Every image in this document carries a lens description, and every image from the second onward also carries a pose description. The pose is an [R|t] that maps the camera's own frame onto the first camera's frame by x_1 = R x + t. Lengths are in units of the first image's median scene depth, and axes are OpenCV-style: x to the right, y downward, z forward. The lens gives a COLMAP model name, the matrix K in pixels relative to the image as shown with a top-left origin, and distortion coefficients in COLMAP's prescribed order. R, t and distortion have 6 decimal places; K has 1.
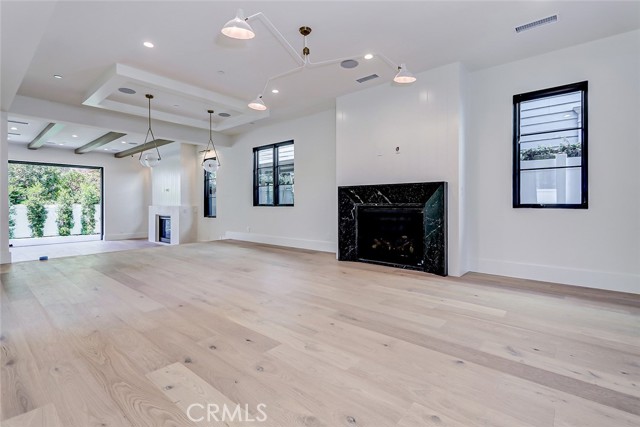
lens RADIAL K [[295.4, 0, 323.2], [0, 295.4, 203.5], [0, 0, 1]] dist [0.009092, -0.000337]
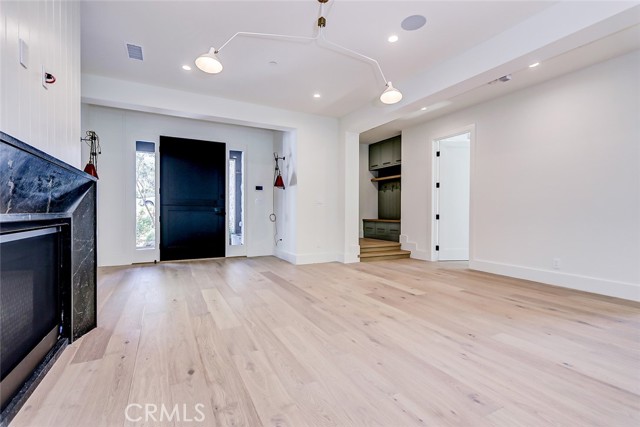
lens RADIAL K [[294.3, 0, 321.8], [0, 294.3, 212.3], [0, 0, 1]] dist [0.012161, -0.000295]
pose [[-0.928527, -0.003626, 0.371247, -0.295641], [-0.003399, 0.999993, 0.001266, -0.003090], [-0.371249, -0.000086, -0.928533, 1.449186]]
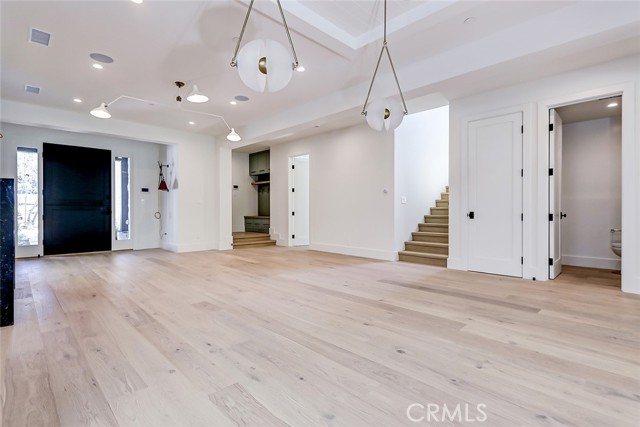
lens RADIAL K [[308.5, 0, 322.4], [0, 308.5, 210.1], [0, 0, 1]] dist [0.013220, -0.001028]
pose [[-0.995763, 0.001957, 0.091940, -0.697041], [0.001985, 0.999998, 0.000221, -0.003820], [-0.091939, 0.000402, -0.995765, 1.957192]]
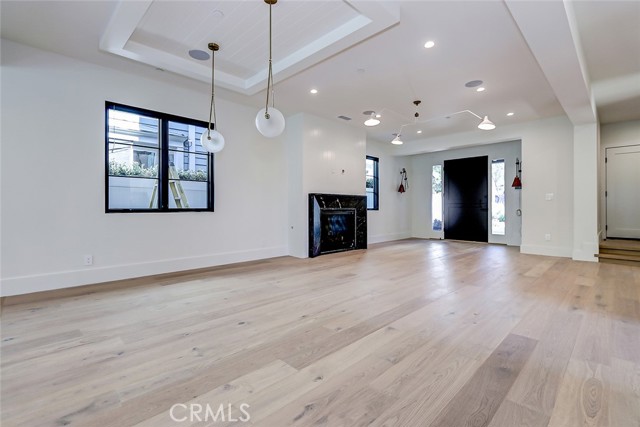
lens RADIAL K [[295.4, 0, 323.2], [0, 295.4, 203.5], [0, 0, 1]] dist [0.009092, -0.000337]
pose [[0.083379, 0.016520, 0.996381, -1.428512], [-0.001076, 0.999863, -0.016487, 0.001498], [-0.996517, 0.000303, 0.083386, 1.144693]]
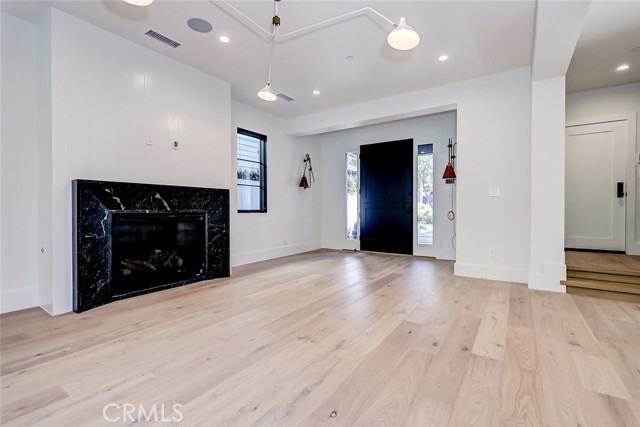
lens RADIAL K [[294.3, 0, 321.8], [0, 294.3, 212.3], [0, 0, 1]] dist [0.012161, -0.000295]
pose [[-0.109448, -0.009402, 0.993948, -0.726800], [0.001736, 0.999952, 0.009650, -0.000369], [-0.993991, 0.002781, -0.109426, 0.801471]]
